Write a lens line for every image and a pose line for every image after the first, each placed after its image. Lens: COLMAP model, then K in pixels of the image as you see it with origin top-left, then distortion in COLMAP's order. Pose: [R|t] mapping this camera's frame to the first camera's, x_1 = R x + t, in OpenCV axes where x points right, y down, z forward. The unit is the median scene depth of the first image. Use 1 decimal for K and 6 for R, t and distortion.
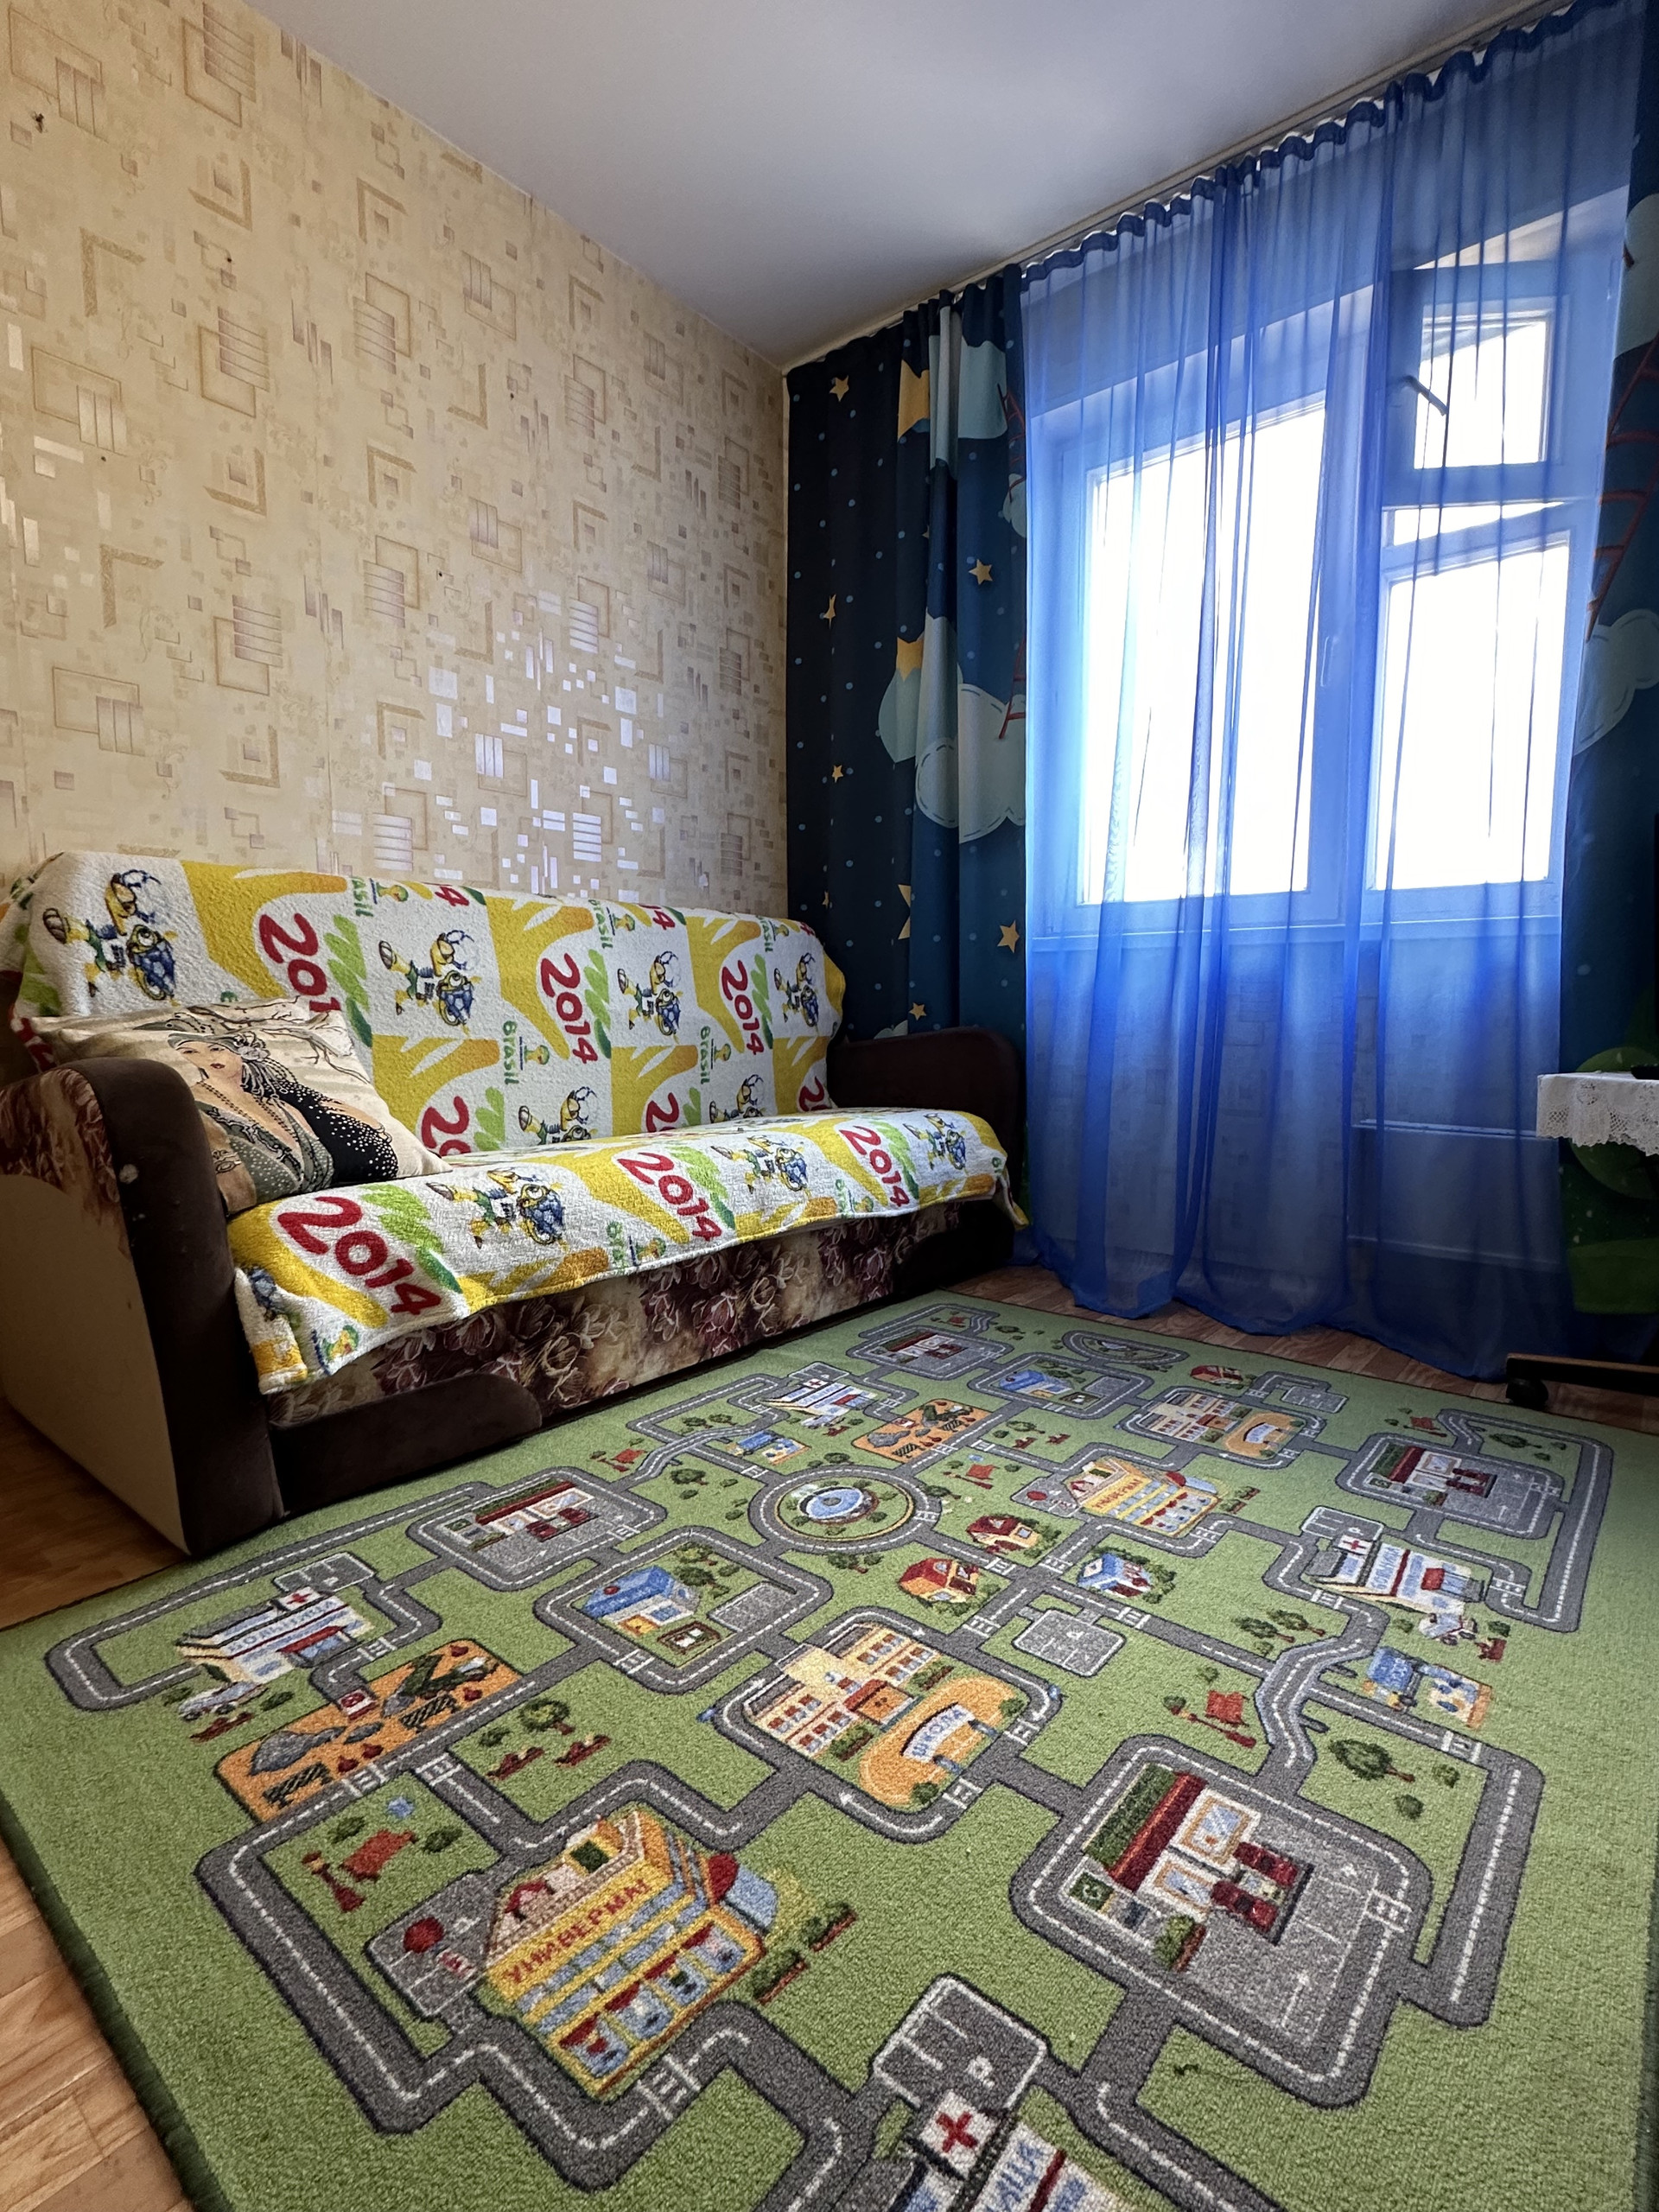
lens RADIAL K [[1051.9, 0, 826.1], [0, 1051.9, 1105.9], [0, 0, 1]] dist [-0.000429, -0.000250]
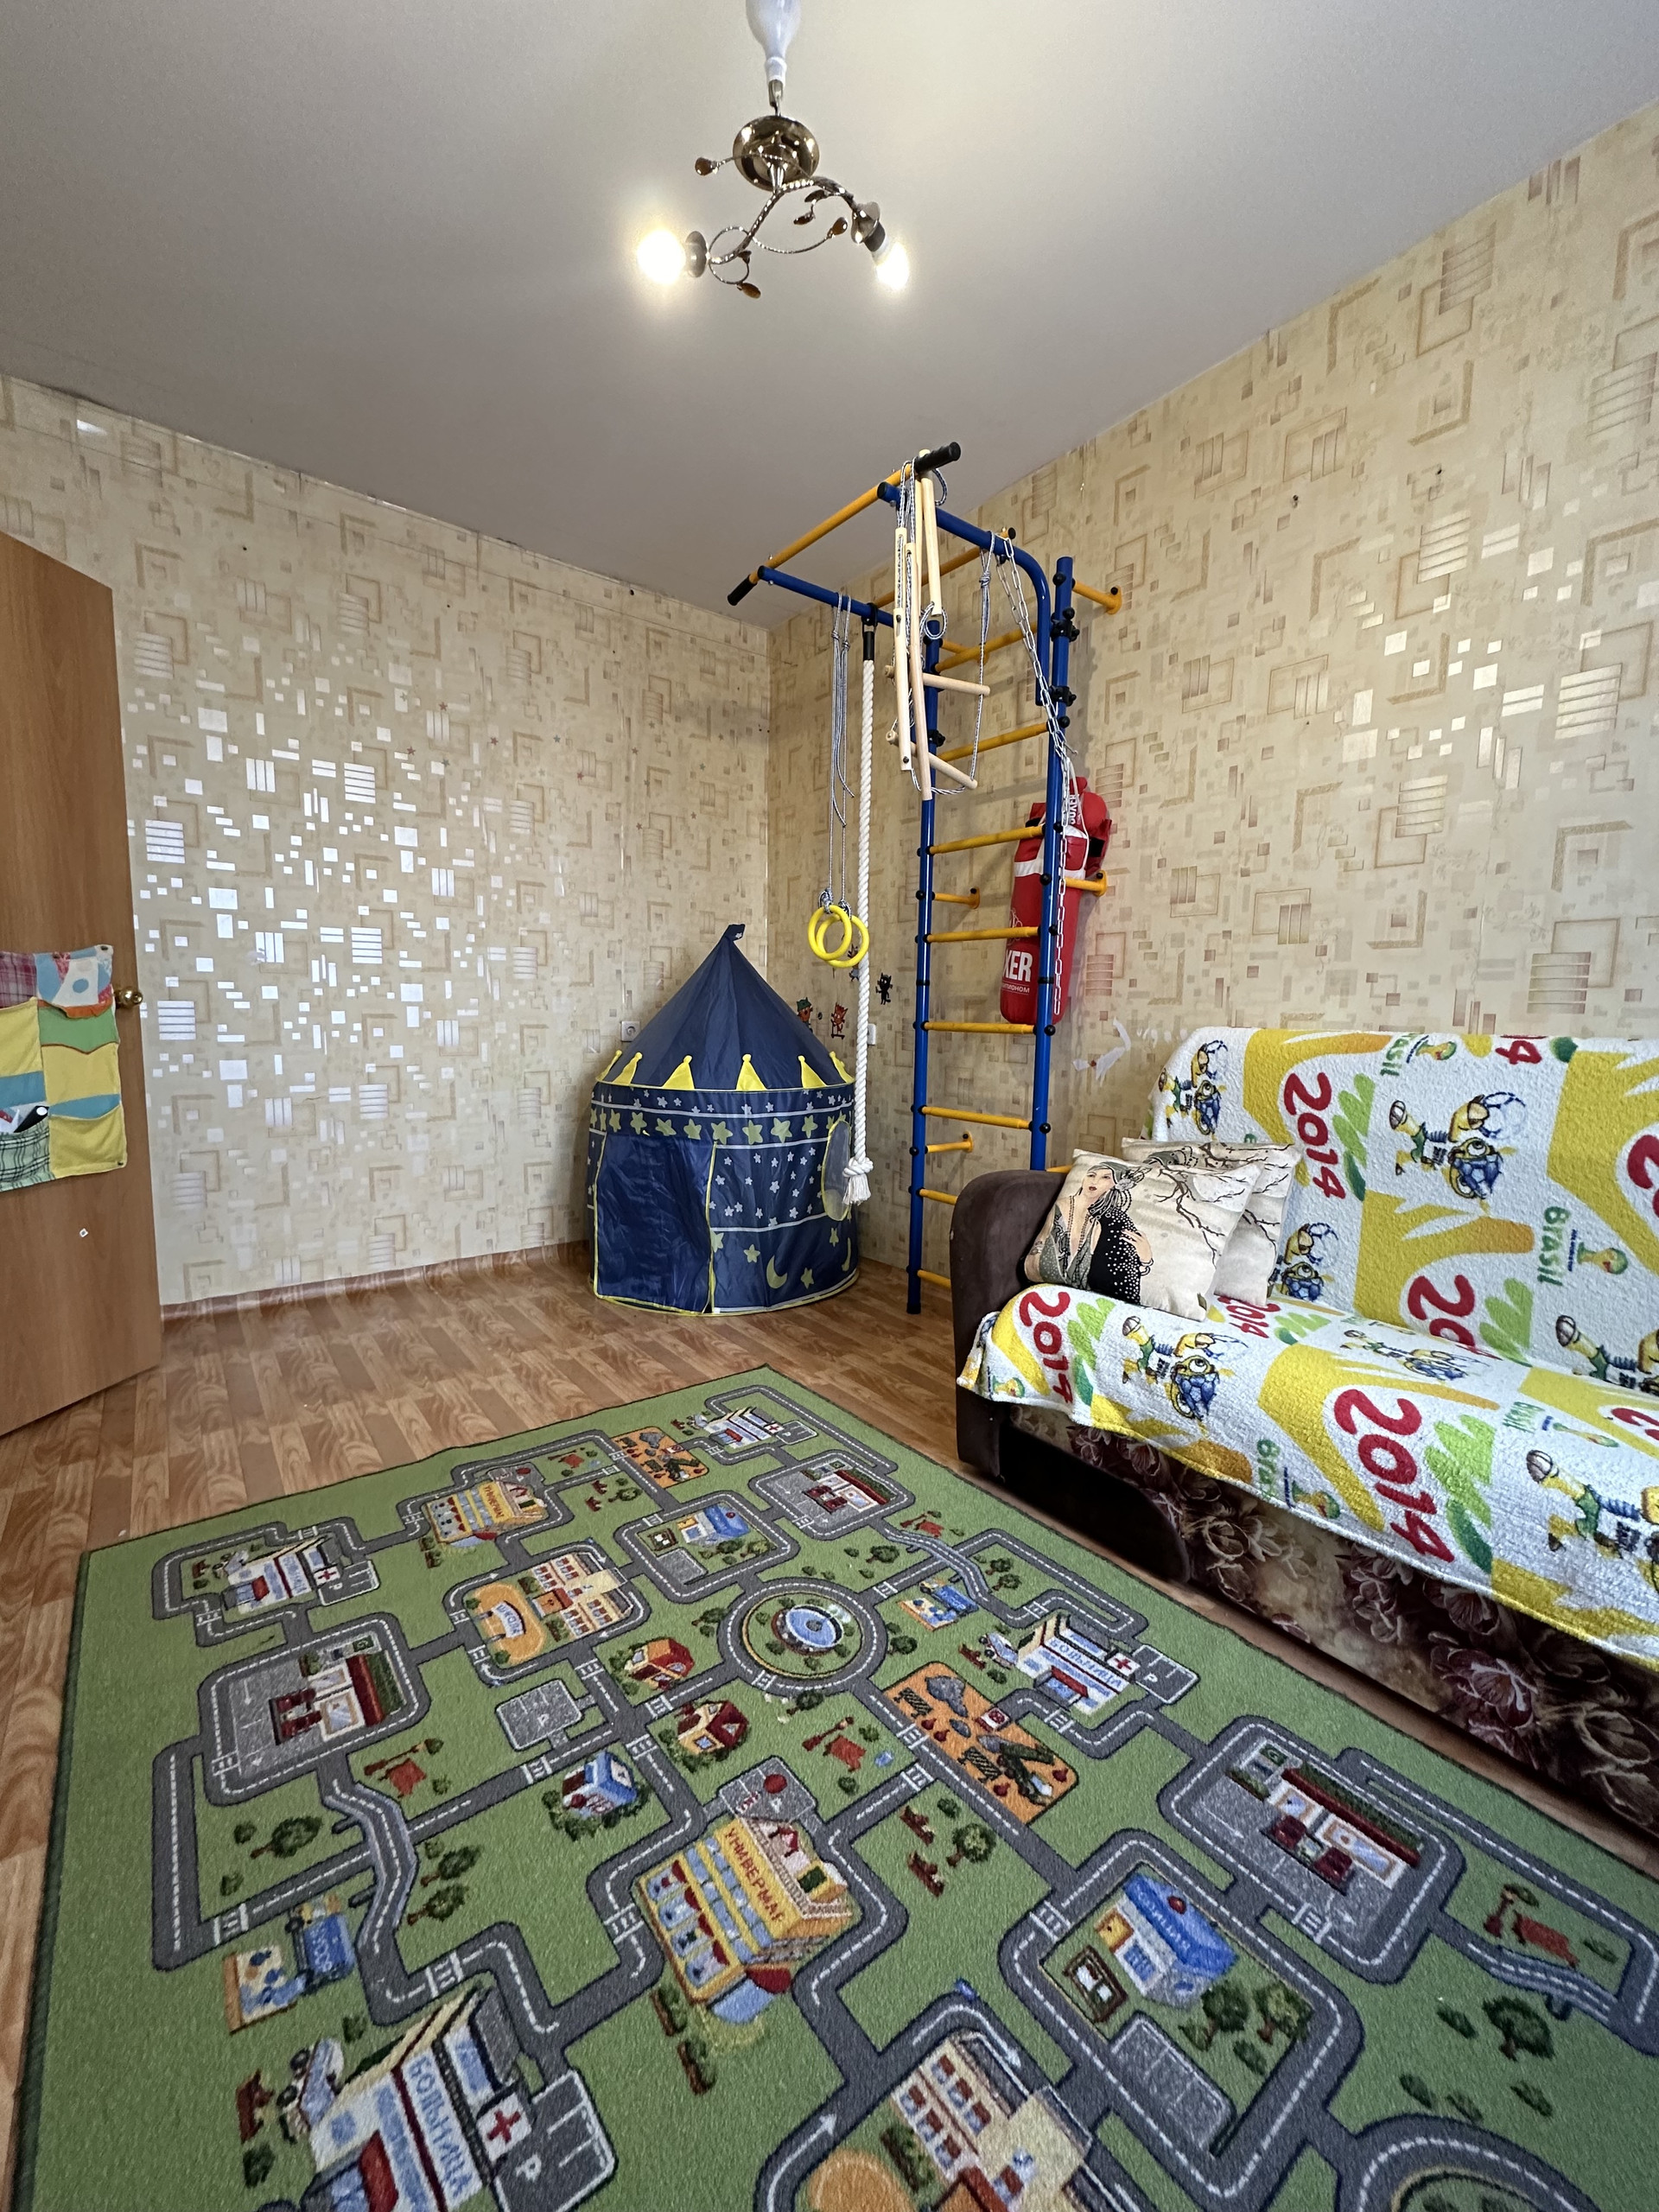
lens RADIAL K [[880.0, 0, 830.0], [0, 880.0, 1106.1], [0, 0, 1]] dist [-0.002179, 0.000621]
pose [[-0.207548, 0.100721, -0.973026, 0.955082], [-0.108416, 0.986189, 0.125209, -0.325414], [0.972198, 0.131478, -0.193762, 1.244423]]
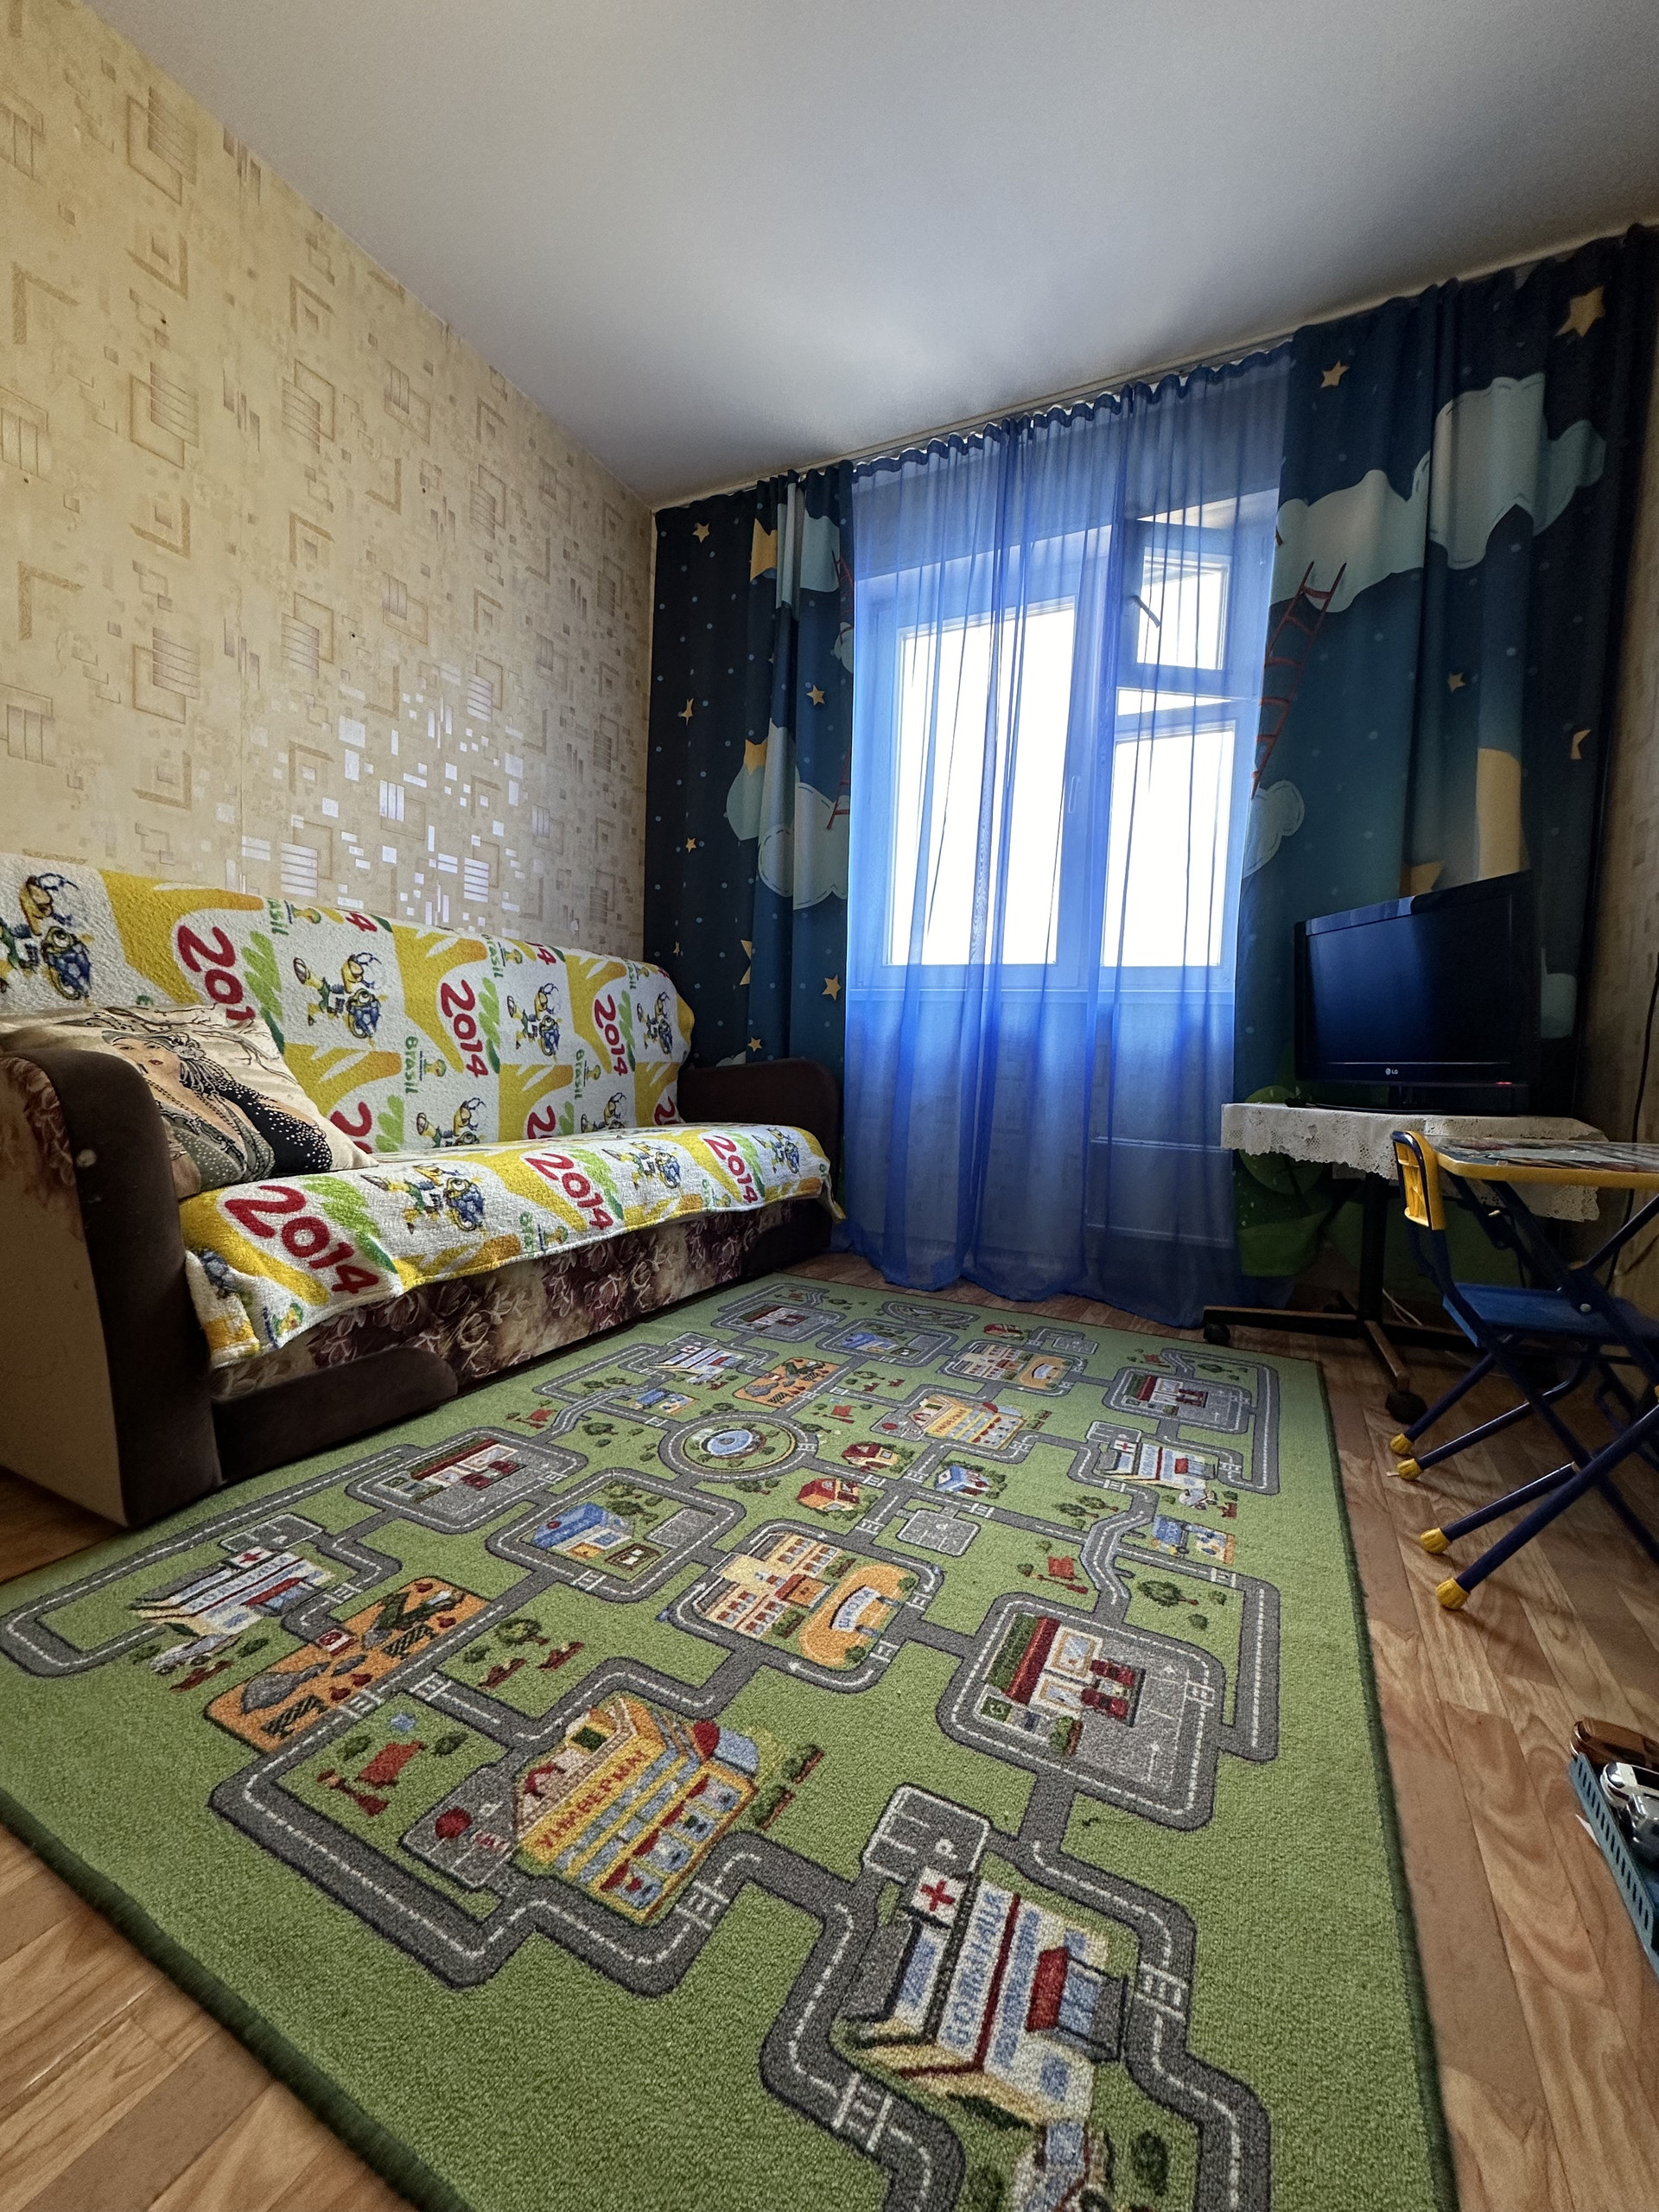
lens RADIAL K [[880.0, 0, 830.0], [0, 880.0, 1106.1], [0, 0, 1]] dist [-0.002179, 0.000621]
pose [[0.973626, 0.022483, 0.227041, -0.129511], [-0.015862, 0.999395, -0.030943, 0.025063], [-0.227600, 0.026525, 0.973393, -0.017546]]
